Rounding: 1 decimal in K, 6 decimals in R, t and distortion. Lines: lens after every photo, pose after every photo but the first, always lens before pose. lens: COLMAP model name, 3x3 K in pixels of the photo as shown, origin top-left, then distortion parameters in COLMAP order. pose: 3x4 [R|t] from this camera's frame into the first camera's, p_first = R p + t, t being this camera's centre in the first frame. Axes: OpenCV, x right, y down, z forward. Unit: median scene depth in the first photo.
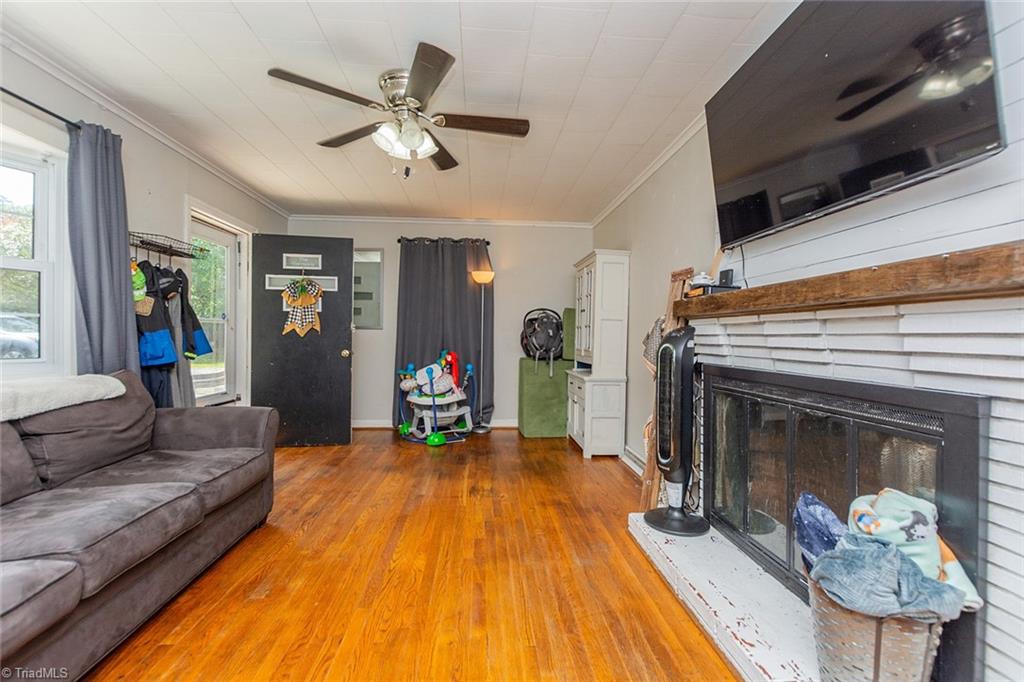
lens RADIAL K [[454.8, 0, 506.5], [0, 454.8, 334.1], [0, 0, 1]] dist [0.000429, -0.000636]
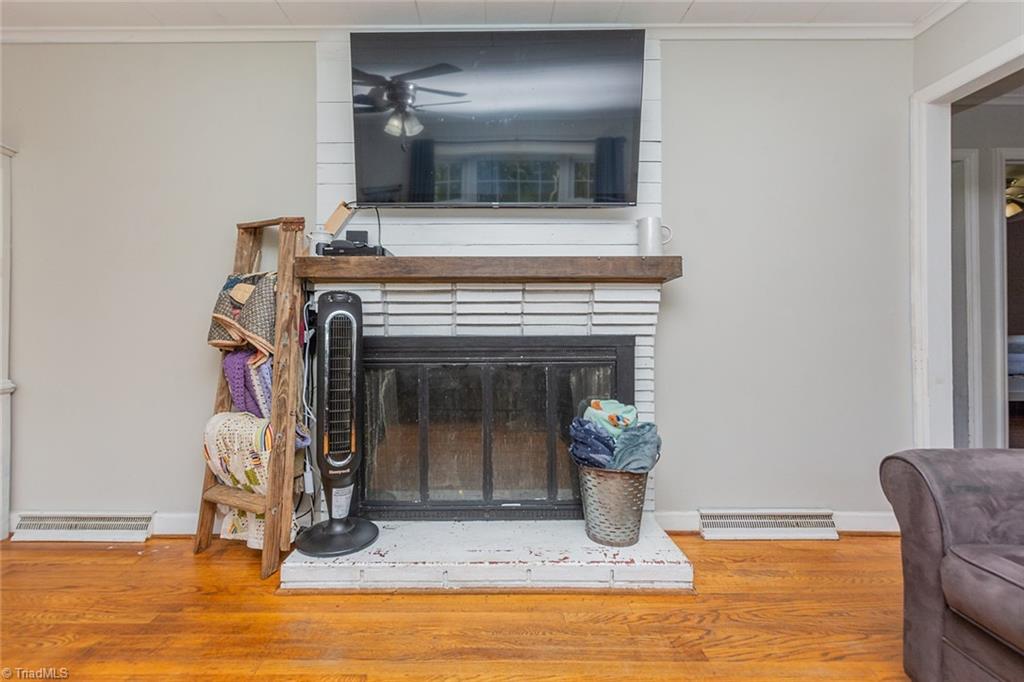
lens RADIAL K [[459.5, 0, 511.9], [0, 459.5, 315.8], [0, 0, 1]] dist [0.000601, -0.000105]
pose [[0.058067, -0.001933, 0.998311, -0.502858], [-0.000536, 0.999998, 0.001967, 0.031223], [-0.998313, -0.000649, 0.058066, 0.795183]]
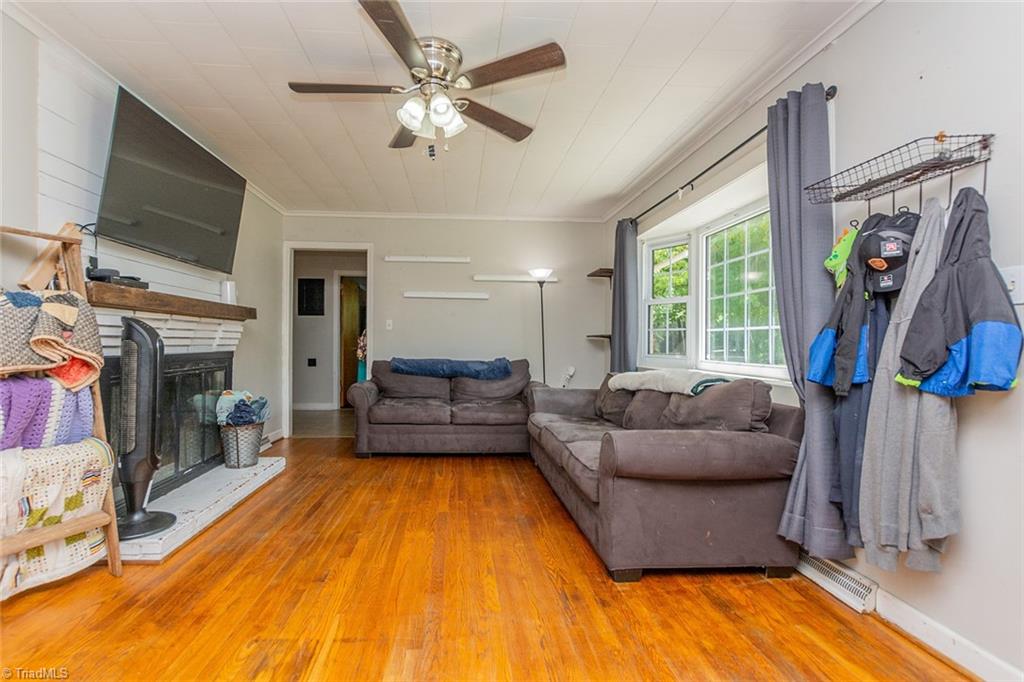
lens RADIAL K [[442.6, 0, 469.2], [0, 442.6, 341.3], [0, 0, 1]] dist [0.000099, -0.000089]
pose [[-0.999527, -0.017002, 0.025628, -0.405726], [-0.017103, 0.999847, -0.003735, 0.029450], [-0.025560, -0.004171, -0.999665, 2.358921]]
